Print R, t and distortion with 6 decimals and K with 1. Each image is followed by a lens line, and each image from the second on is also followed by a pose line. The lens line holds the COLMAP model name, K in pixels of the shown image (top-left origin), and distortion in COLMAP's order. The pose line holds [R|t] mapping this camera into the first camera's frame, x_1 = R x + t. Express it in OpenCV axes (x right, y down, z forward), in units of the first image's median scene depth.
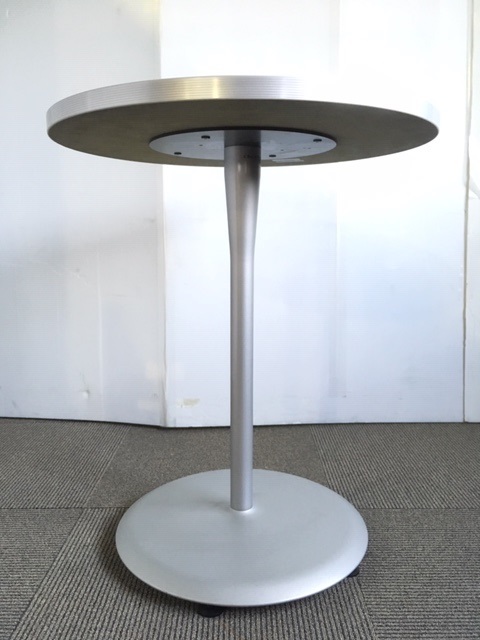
lens RADIAL K [[549.8, 0, 243.7], [0, 549.8, 322.1], [0, 0, 1]] dist [0.050293, -0.052777]
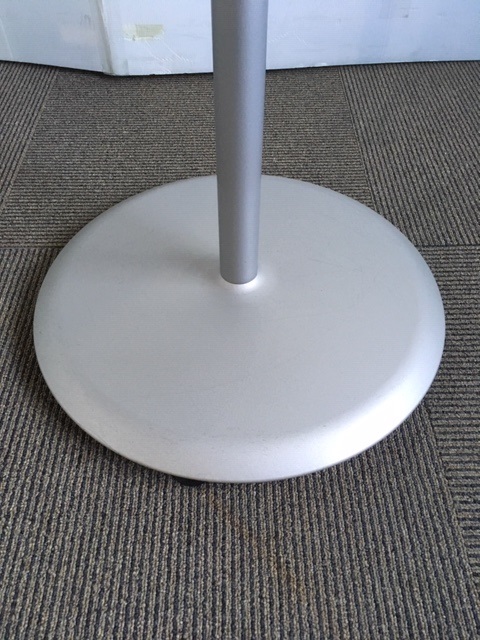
lens RADIAL K [[549.8, 0, 242.2], [0, 549.8, 316.0], [0, 0, 1]] dist [0.050293, -0.052777]
pose [[0.999872, -0.011738, 0.010911, -0.007944], [0.001848, 0.760742, 0.649051, -0.016439], [-0.015919, -0.648948, 0.760666, 0.571278]]
